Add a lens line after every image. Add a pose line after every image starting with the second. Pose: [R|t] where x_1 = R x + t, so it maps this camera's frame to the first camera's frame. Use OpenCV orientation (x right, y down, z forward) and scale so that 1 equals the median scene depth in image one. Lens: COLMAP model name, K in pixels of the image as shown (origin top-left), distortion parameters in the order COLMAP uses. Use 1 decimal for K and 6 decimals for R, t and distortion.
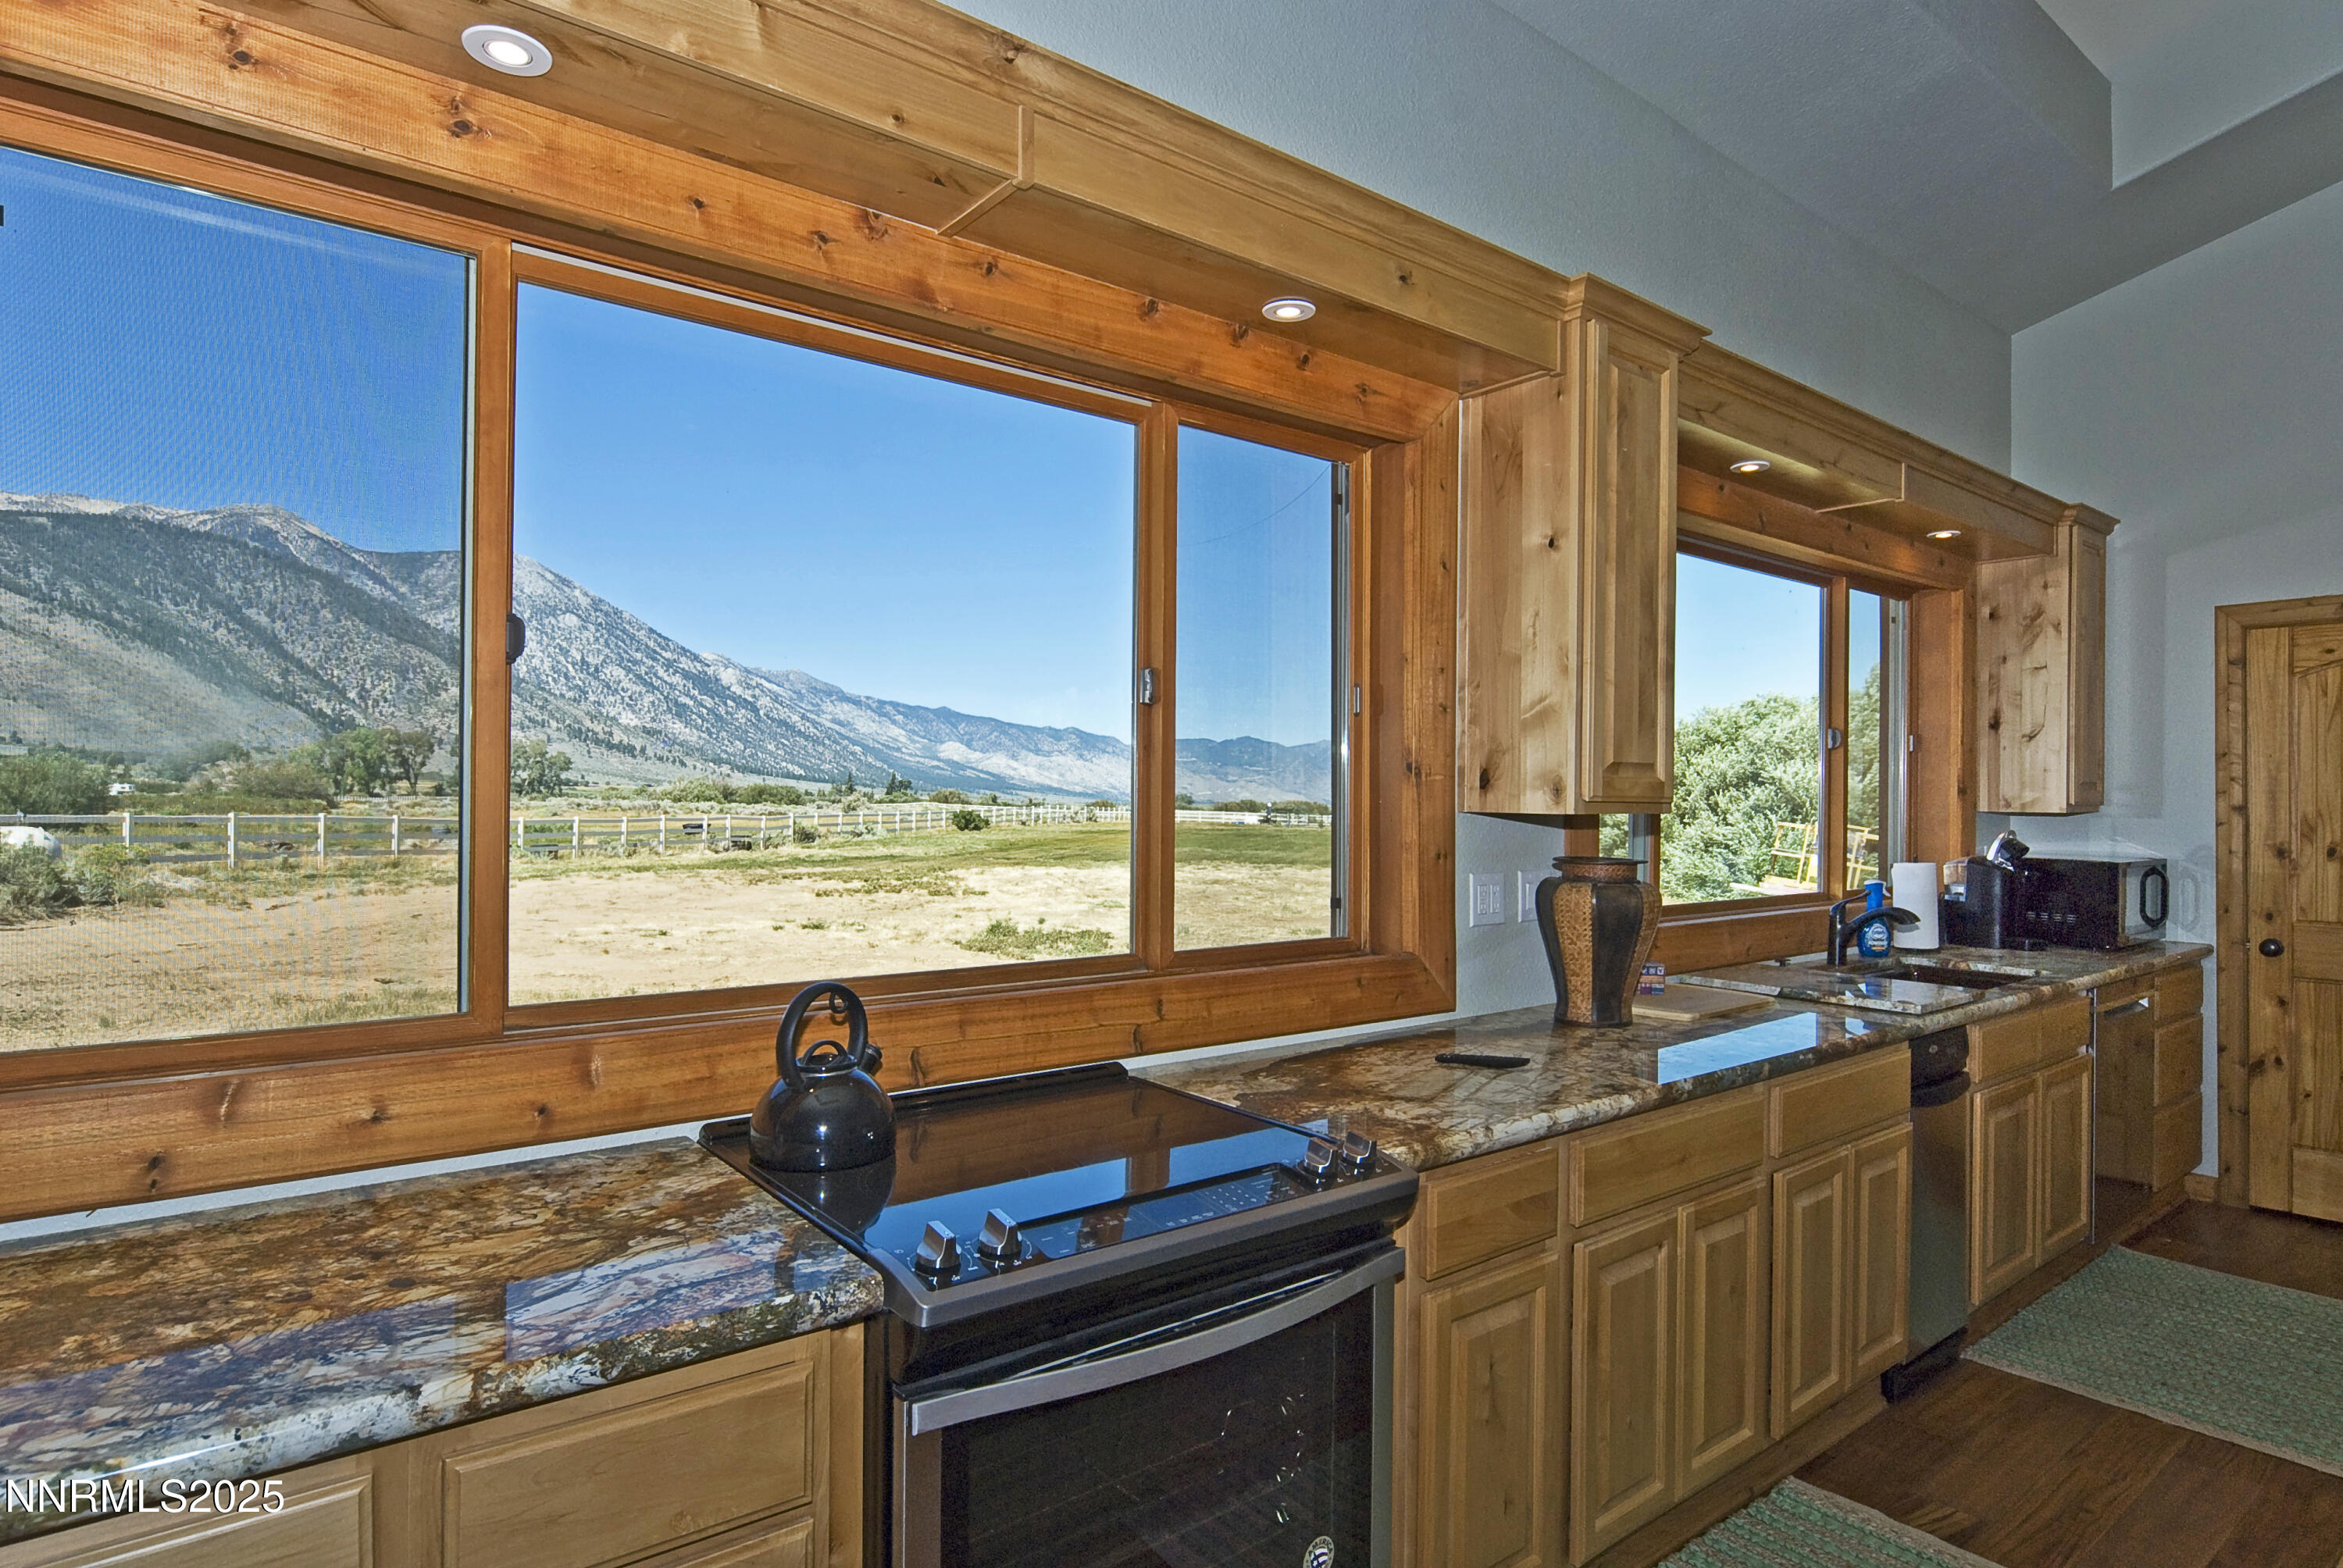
lens RADIAL K [[1272.1, 0, 1171.5], [0, 1272.1, 784.0], [0, 0, 1]] dist [-0.002725, -0.000791]
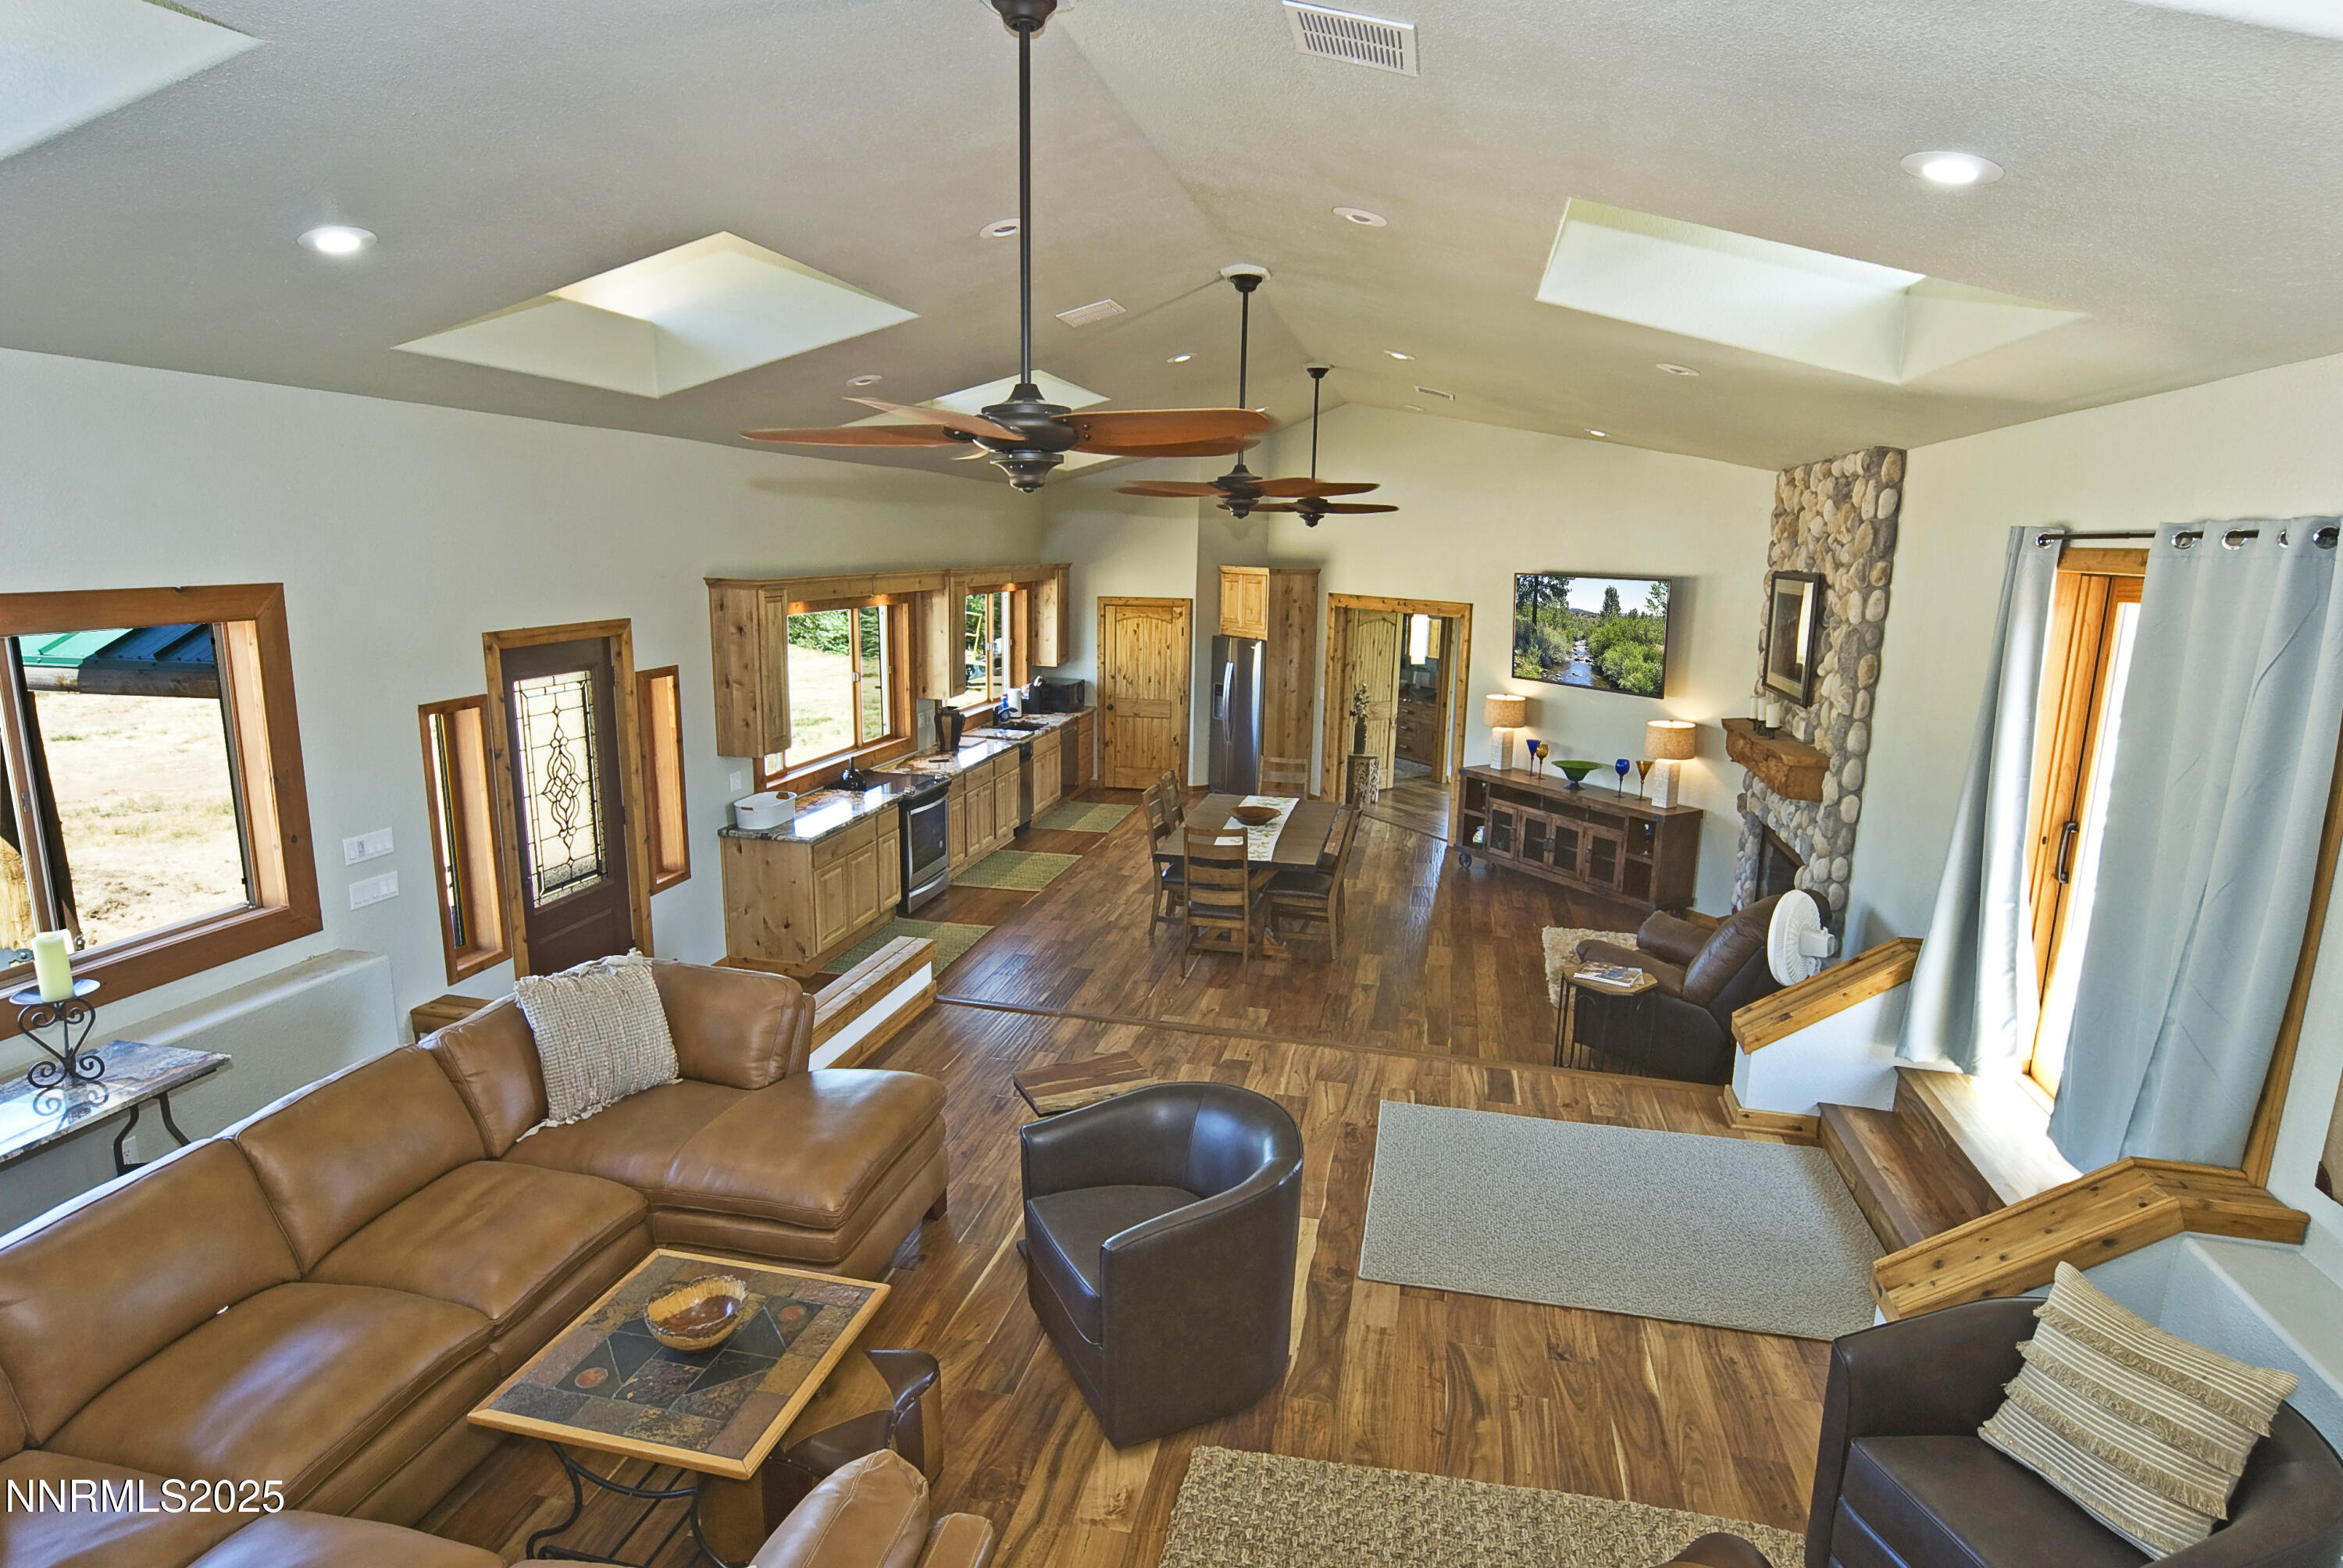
lens RADIAL K [[1257.7, 0, 1171.5], [0, 1257.7, 784.0], [0, 0, 1]] dist [-0.115079, -0.000224]
pose [[0.777931, -0.123508, 0.616092, -1.007054], [-0.003113, 0.979722, 0.200335, -0.320759], [-0.628342, -0.157765, 0.761772, -1.567193]]
